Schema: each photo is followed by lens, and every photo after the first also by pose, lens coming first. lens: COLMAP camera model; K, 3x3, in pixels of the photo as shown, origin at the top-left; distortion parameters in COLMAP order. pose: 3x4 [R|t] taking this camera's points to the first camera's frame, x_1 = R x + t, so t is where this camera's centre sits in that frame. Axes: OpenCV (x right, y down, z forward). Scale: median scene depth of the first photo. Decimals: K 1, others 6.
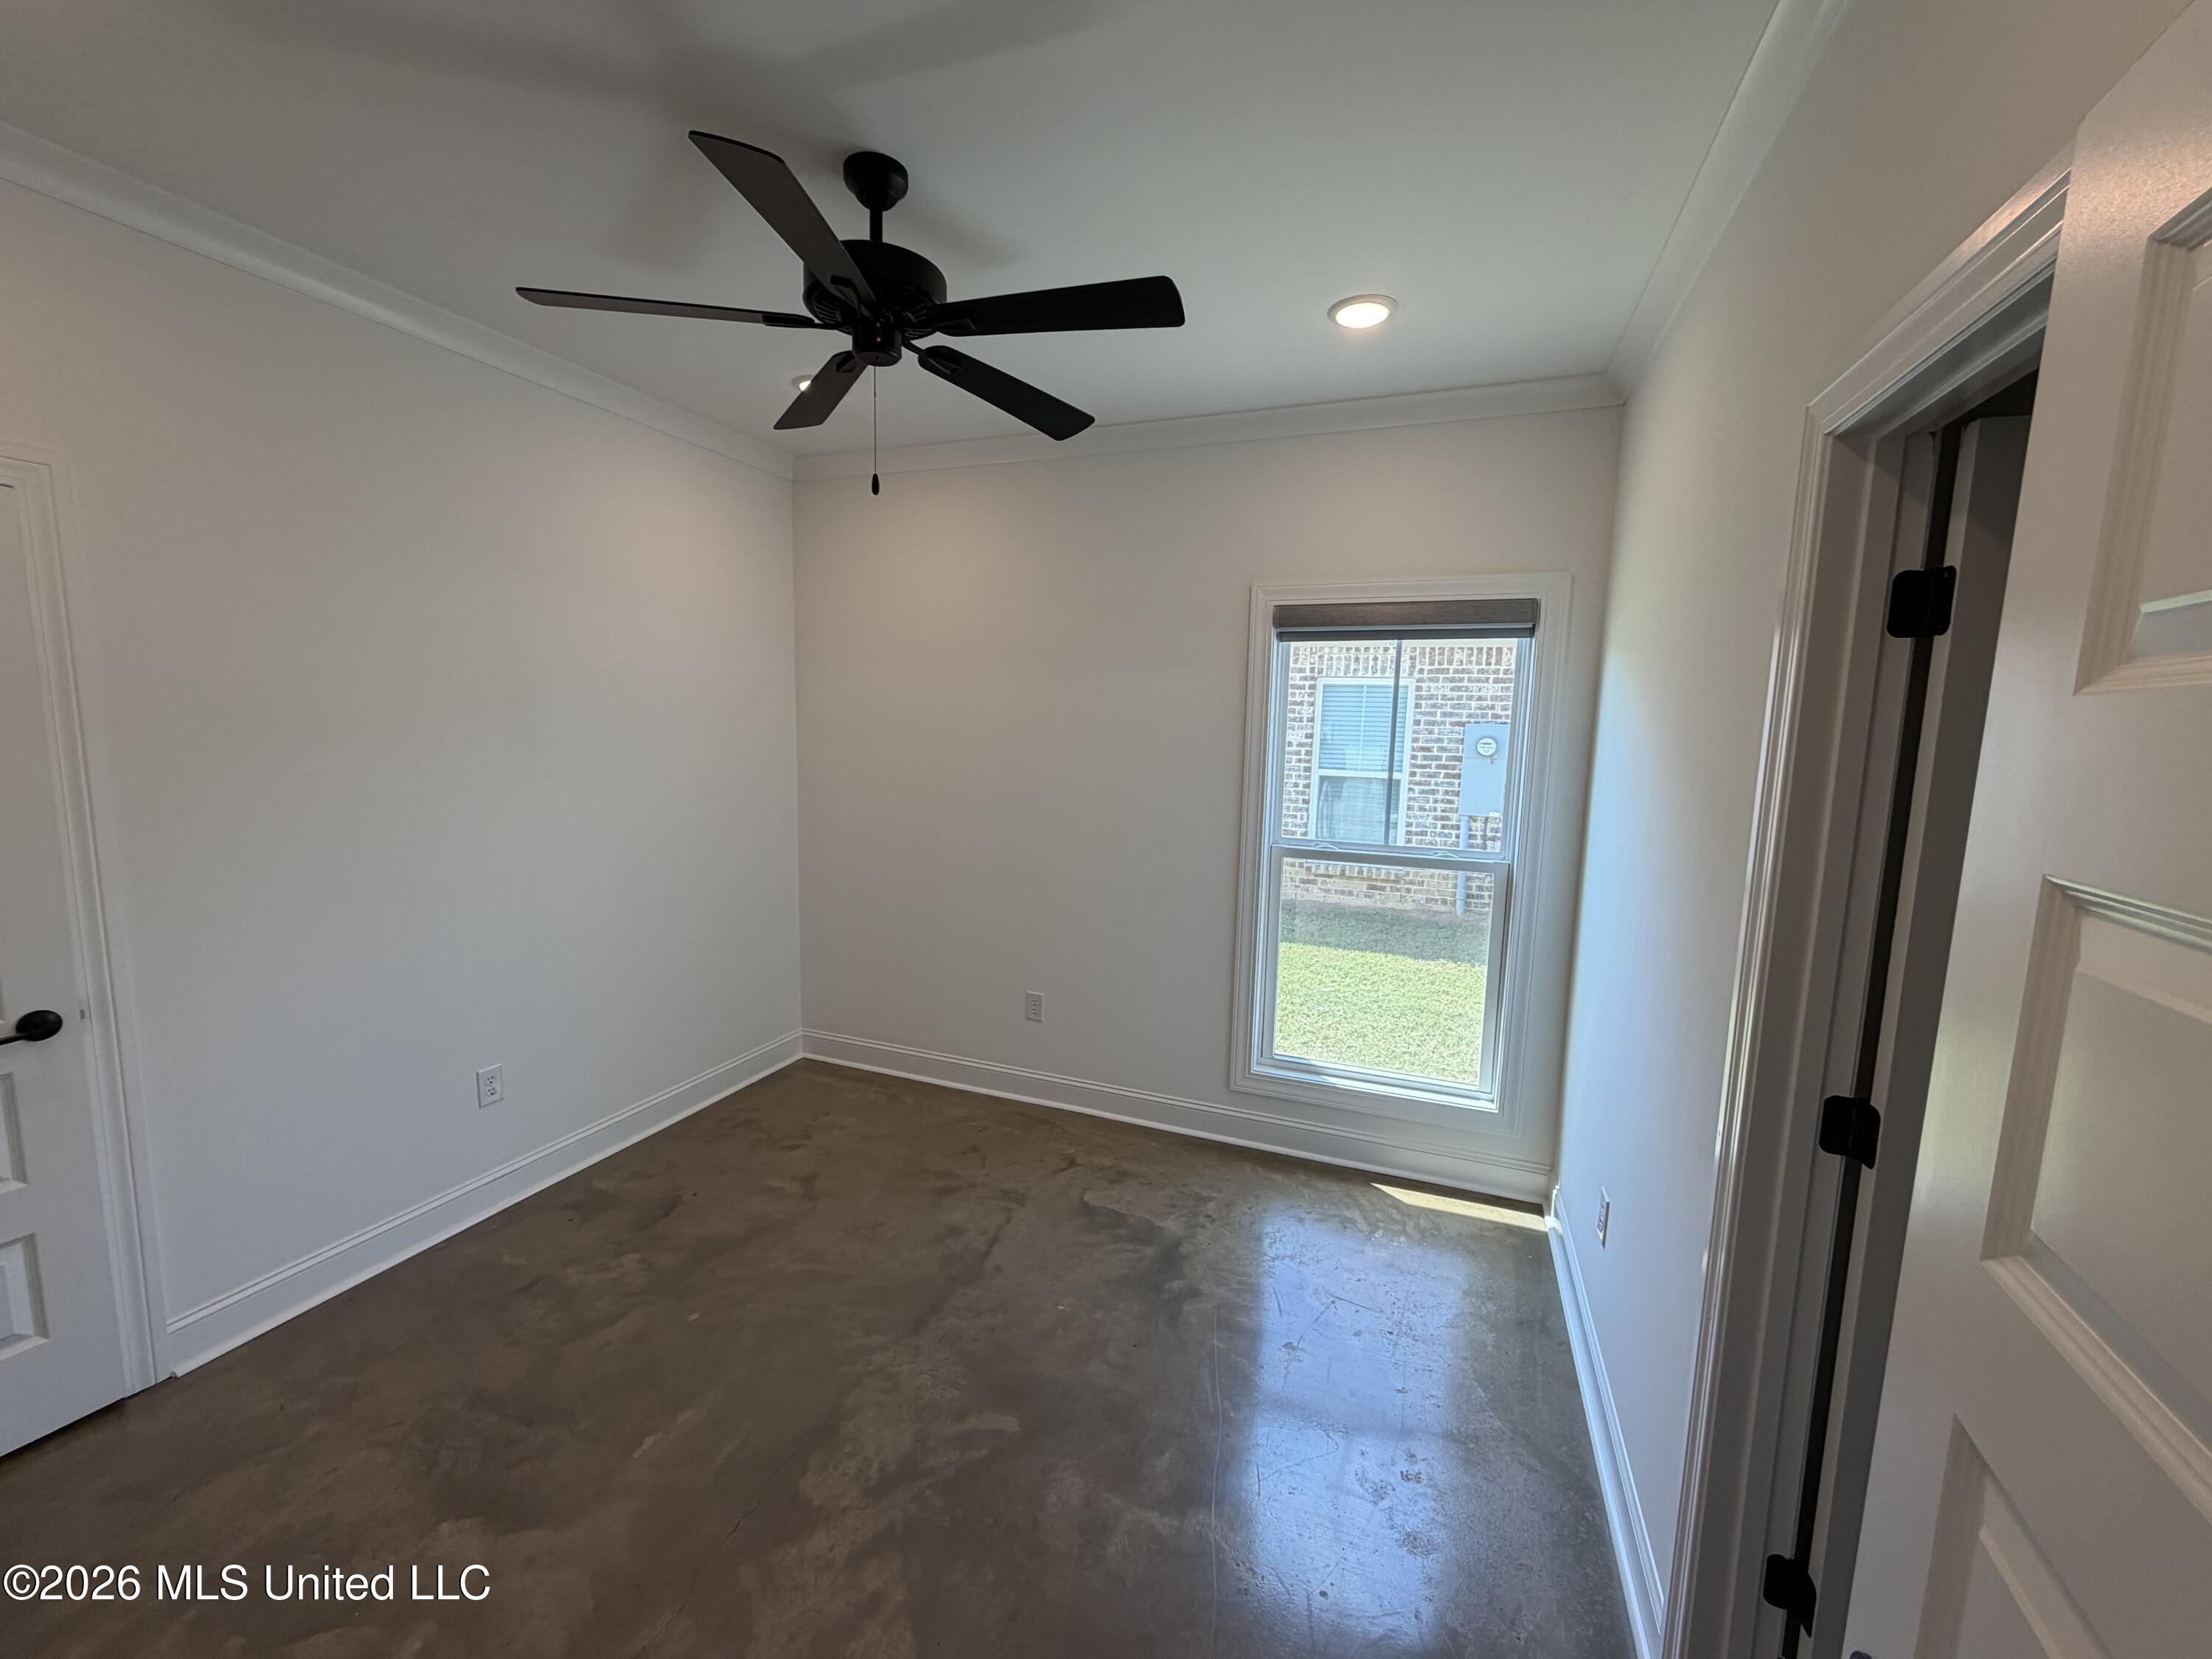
lens RADIAL K [[880.3, 0, 1099.5], [0, 880.3, 821.1], [0, 0, 1]] dist [-0.000178, 0.000228]
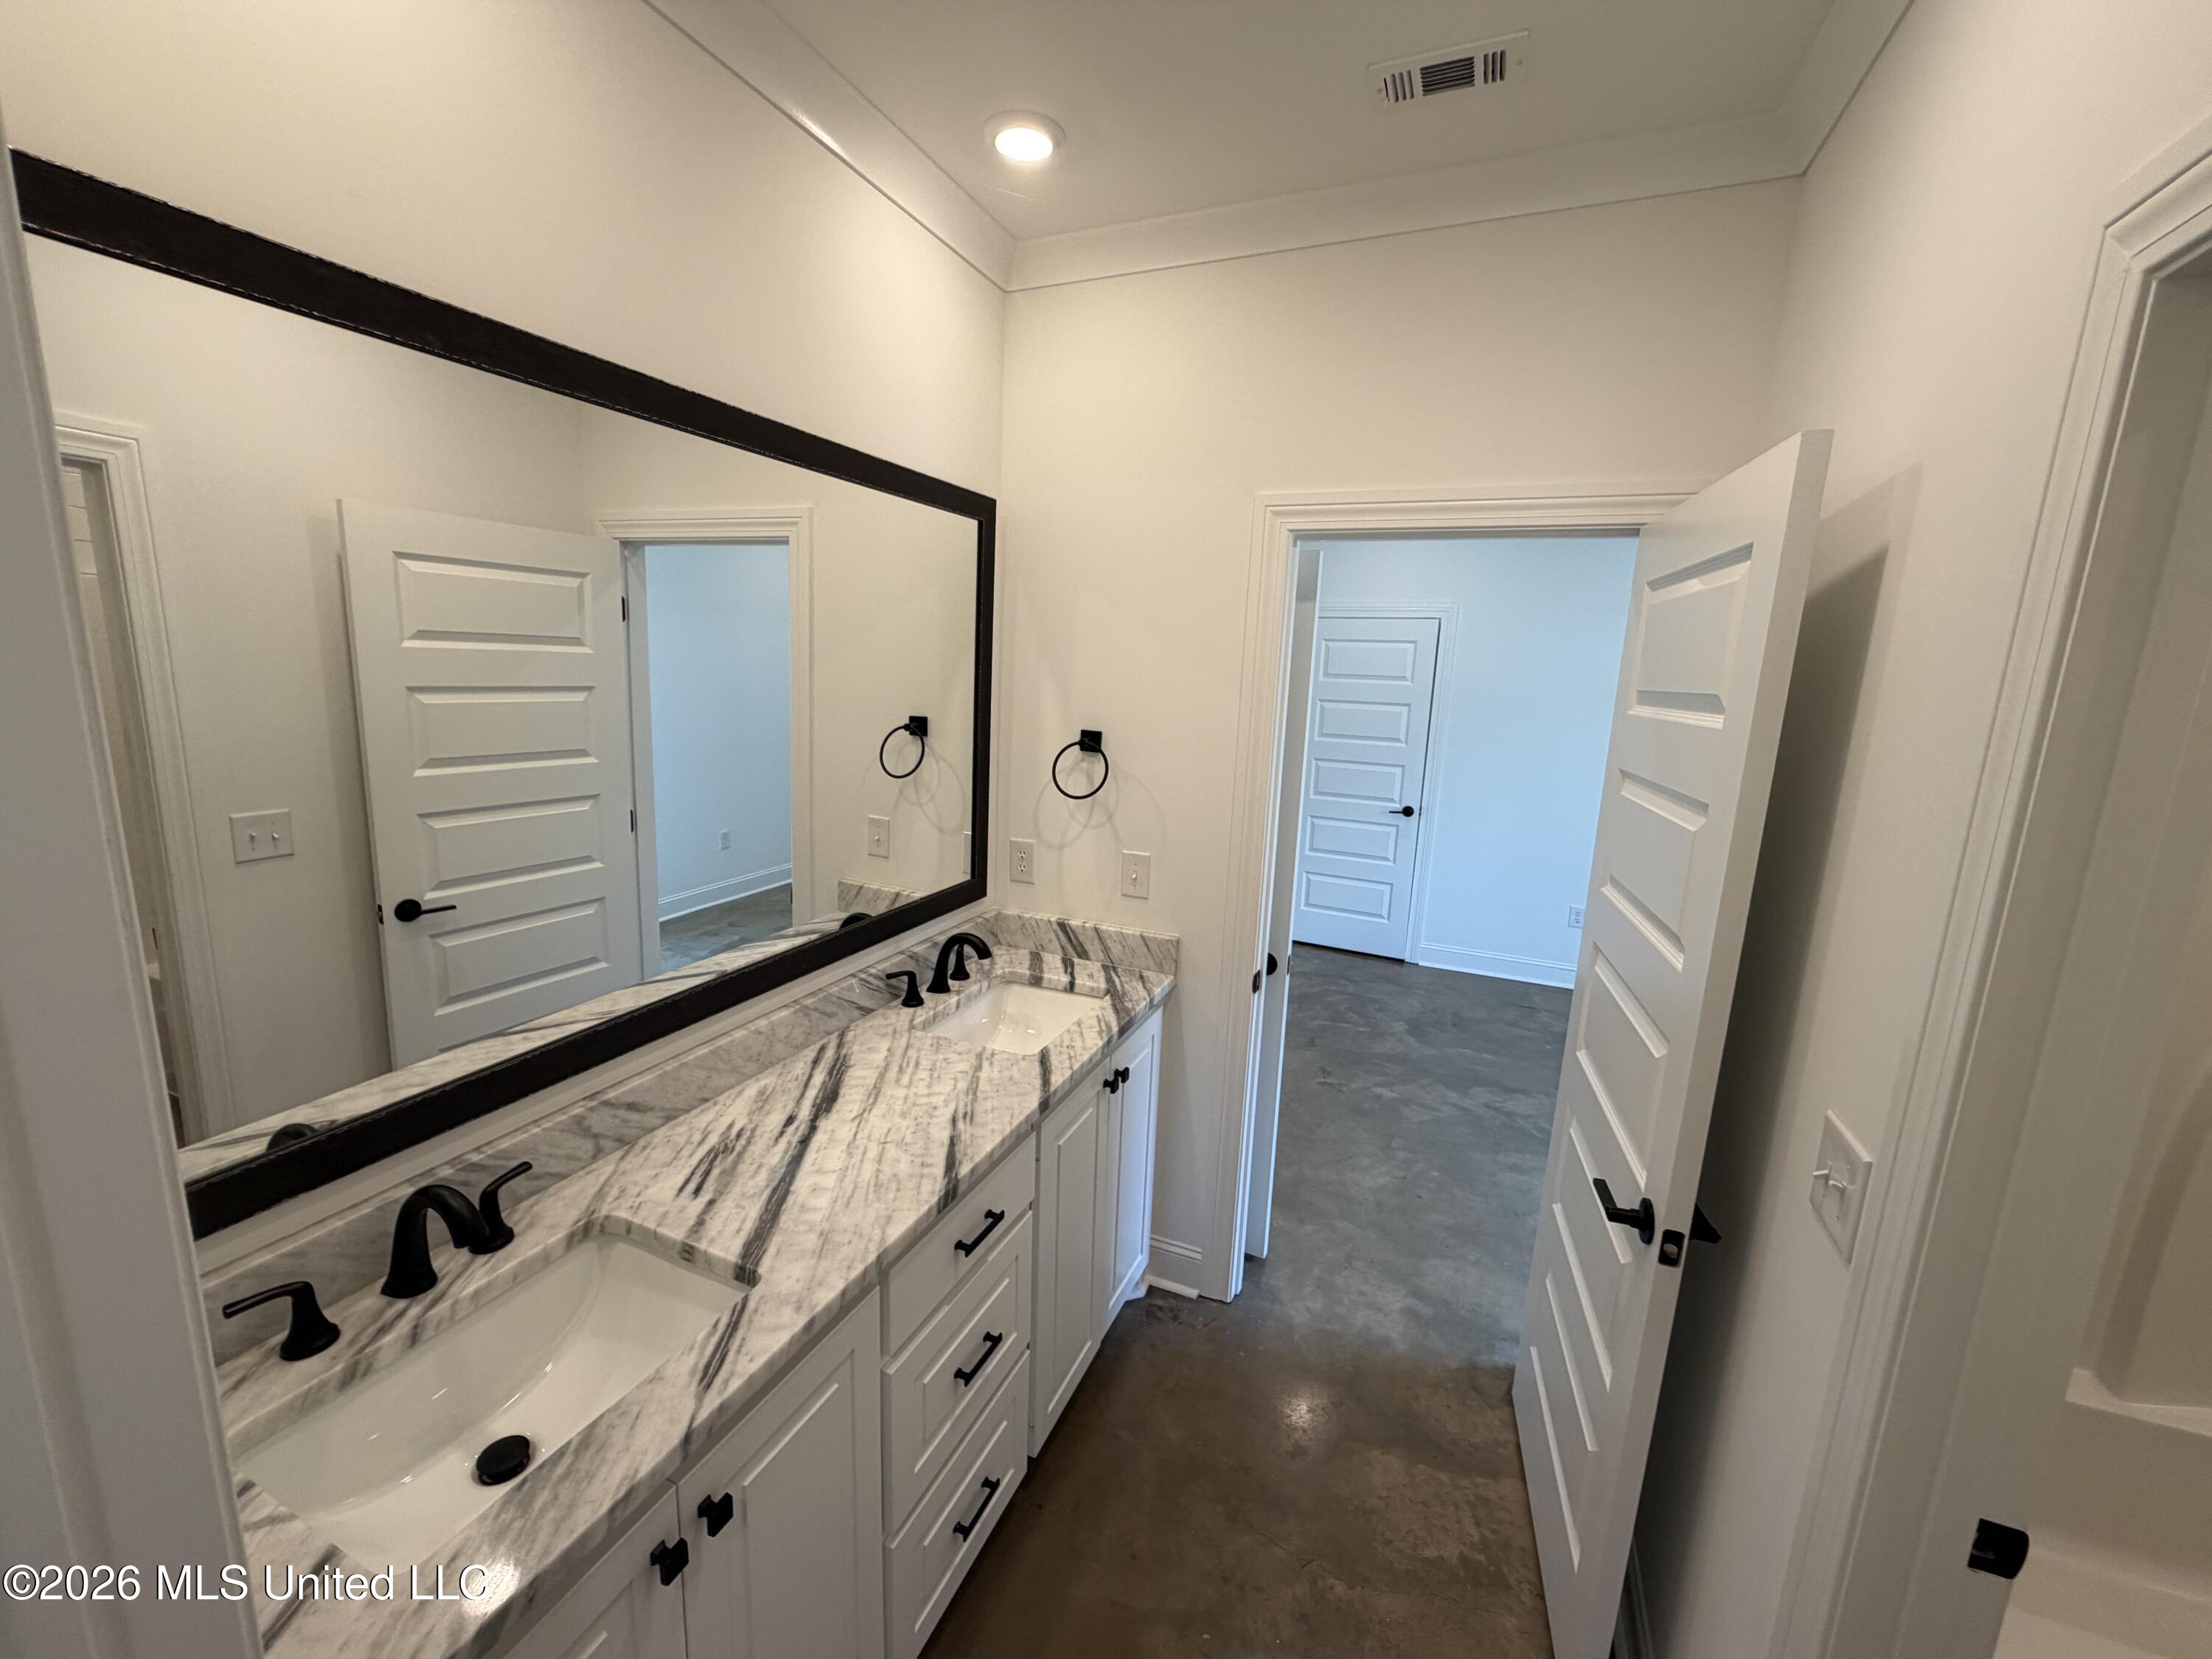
lens RADIAL K [[880.3, 0, 1101.3], [0, 880.3, 820.1], [0, 0, 1]] dist [-0.000178, 0.000228]
pose [[-0.045402, 0.145187, -0.988362, 1.525360], [-0.152685, 0.976749, 0.150494, -0.019504], [0.987232, 0.157740, -0.022178, 0.089060]]
